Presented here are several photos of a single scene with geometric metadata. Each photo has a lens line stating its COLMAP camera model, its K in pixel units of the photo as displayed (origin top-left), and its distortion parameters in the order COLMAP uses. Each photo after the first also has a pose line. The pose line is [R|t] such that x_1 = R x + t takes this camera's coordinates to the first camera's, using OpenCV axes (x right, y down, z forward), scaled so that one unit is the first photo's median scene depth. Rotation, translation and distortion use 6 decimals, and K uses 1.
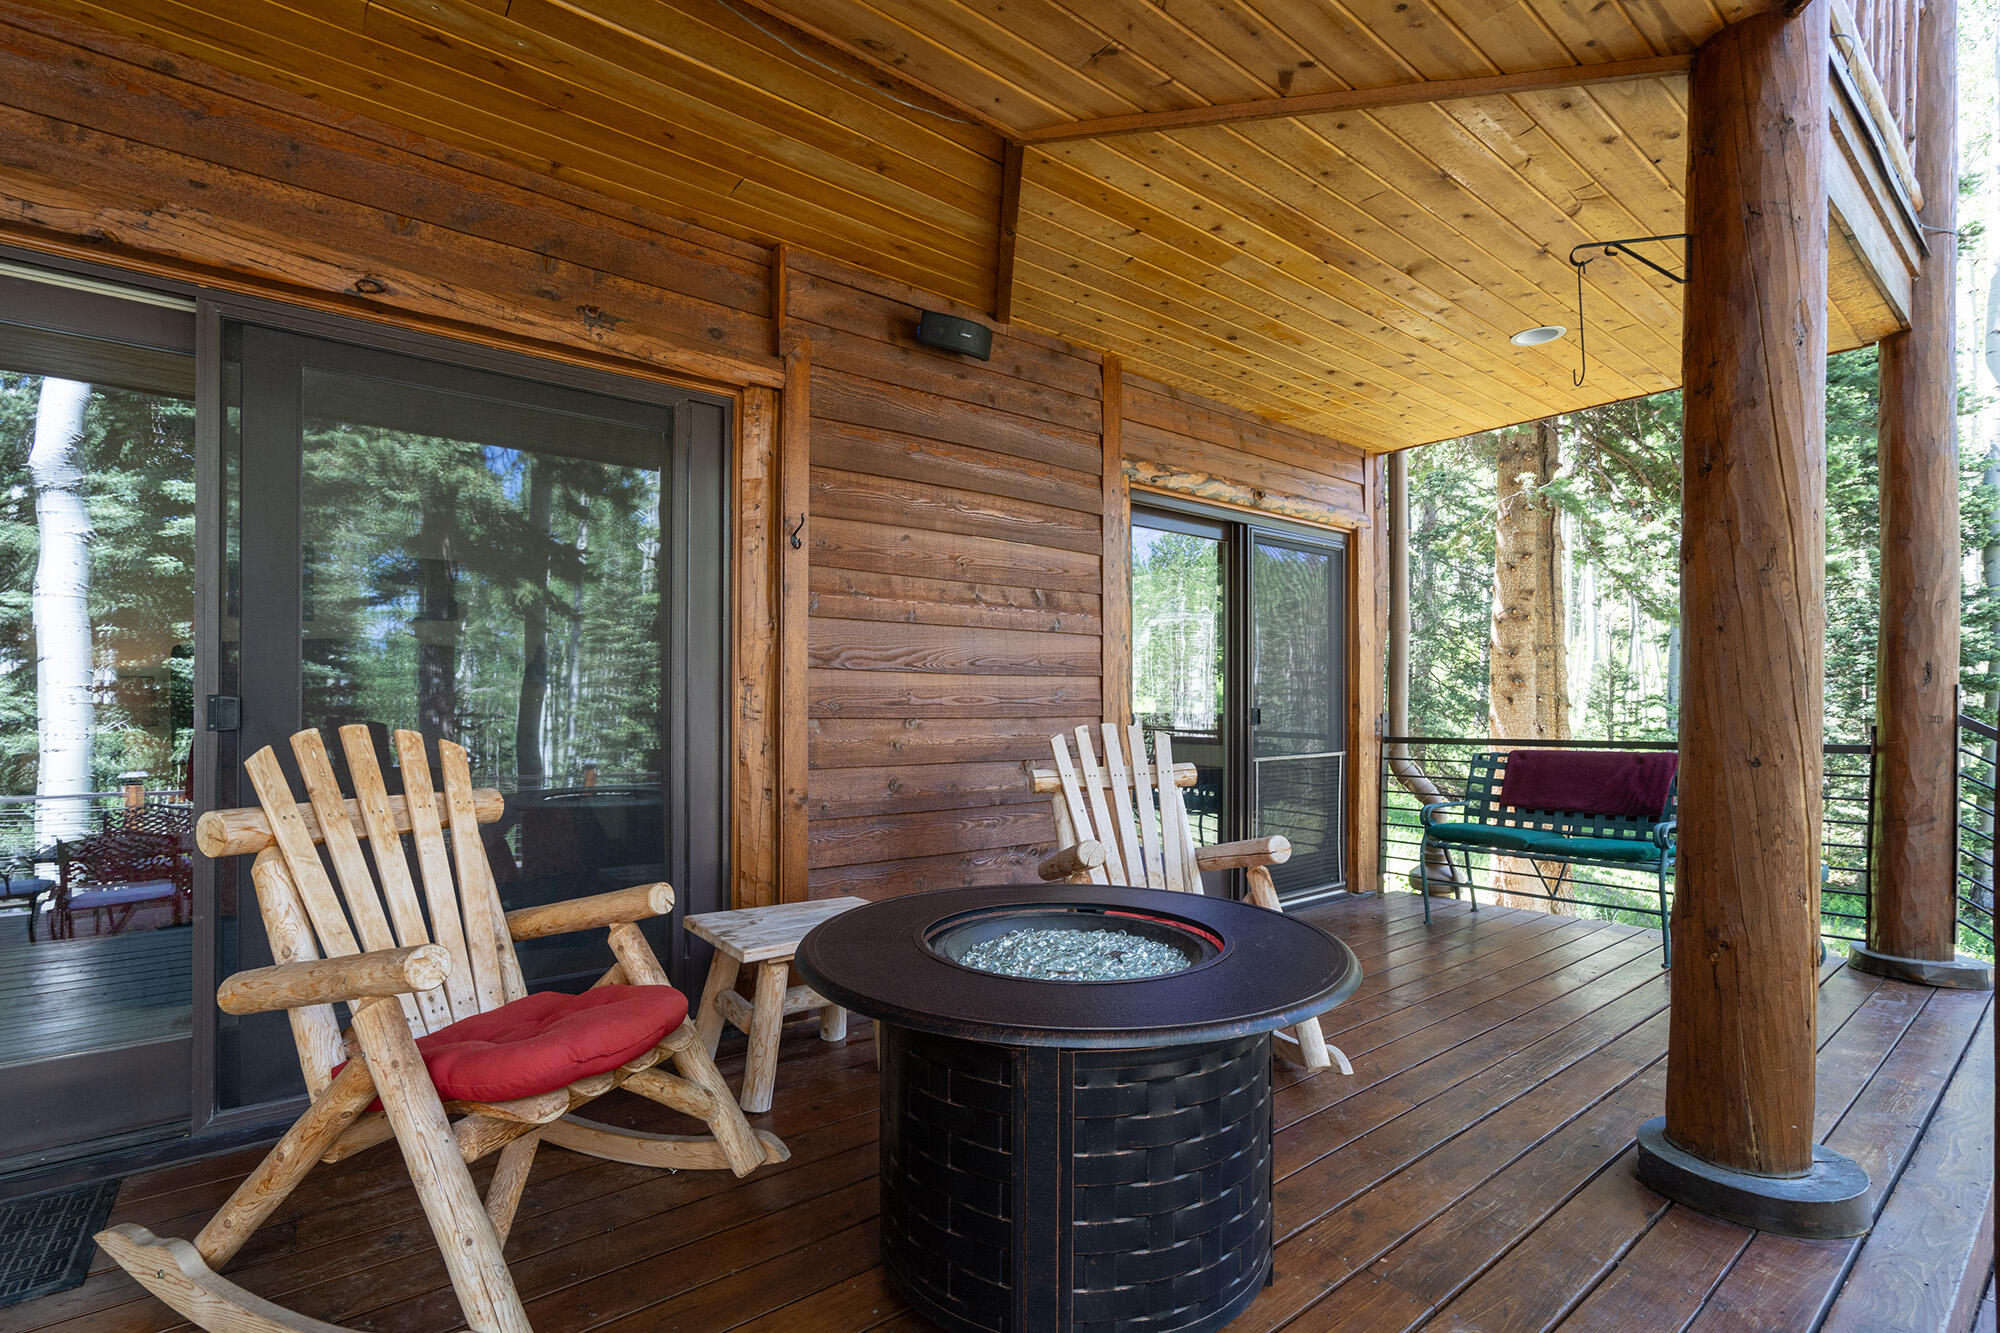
lens RADIAL K [[931.5, 0, 1005.4], [0, 931.5, 700.0], [0, 0, 1]] dist [-0.005894, 0.002831]
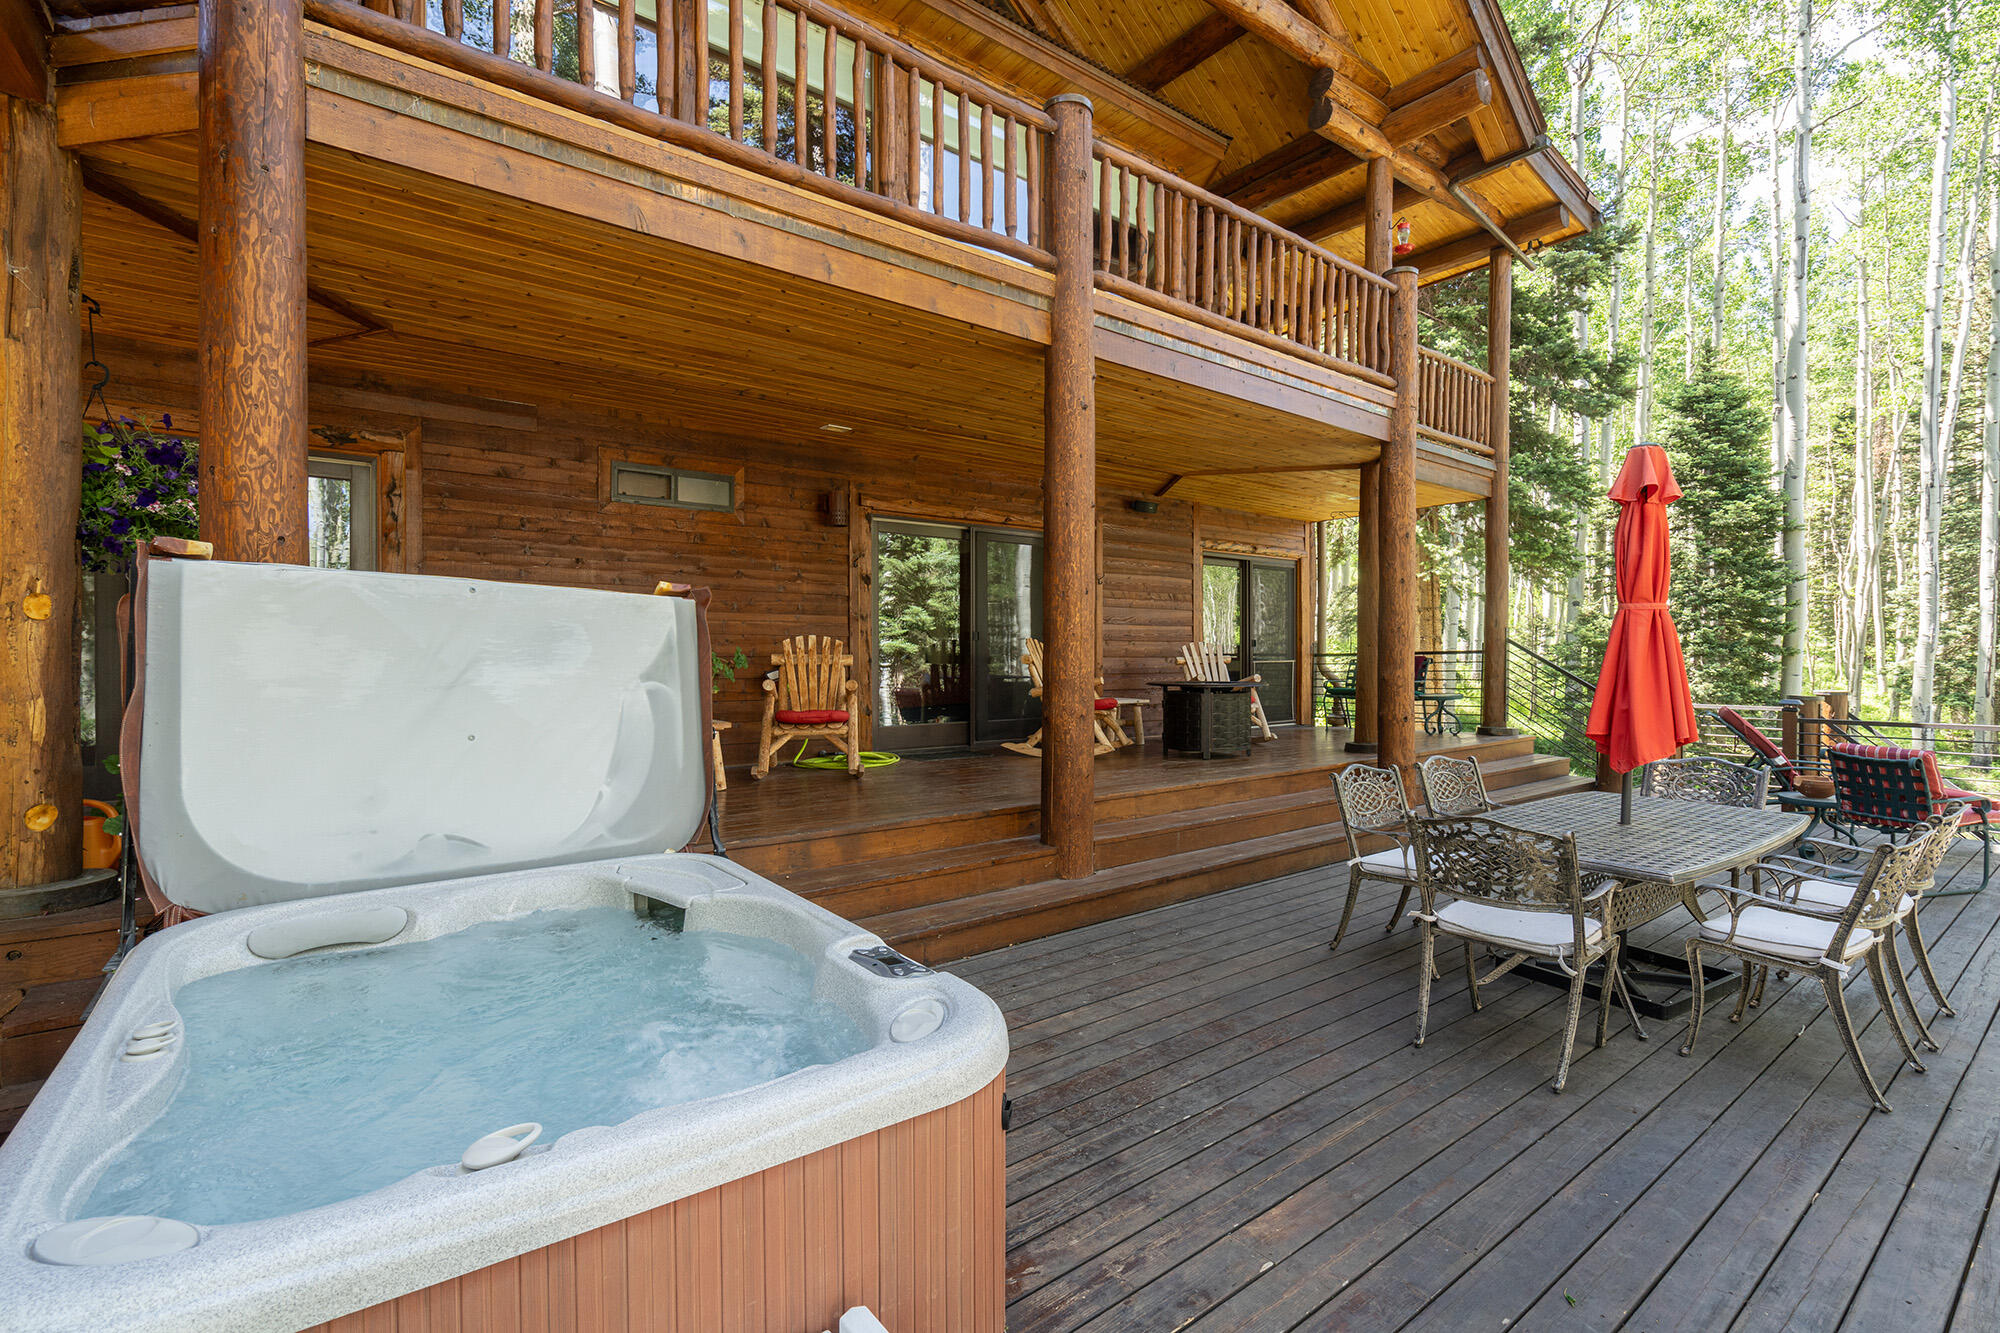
lens RADIAL K [[931.5, 0, 999.4], [0, 931.5, 664.4], [0, 0, 1]] dist [-0.005894, 0.002831]
pose [[0.999816, -0.003469, -0.018878, -0.399843], [0.003739, 0.999891, 0.014311, 0.043822], [0.018826, -0.014379, 0.999719, -1.657138]]
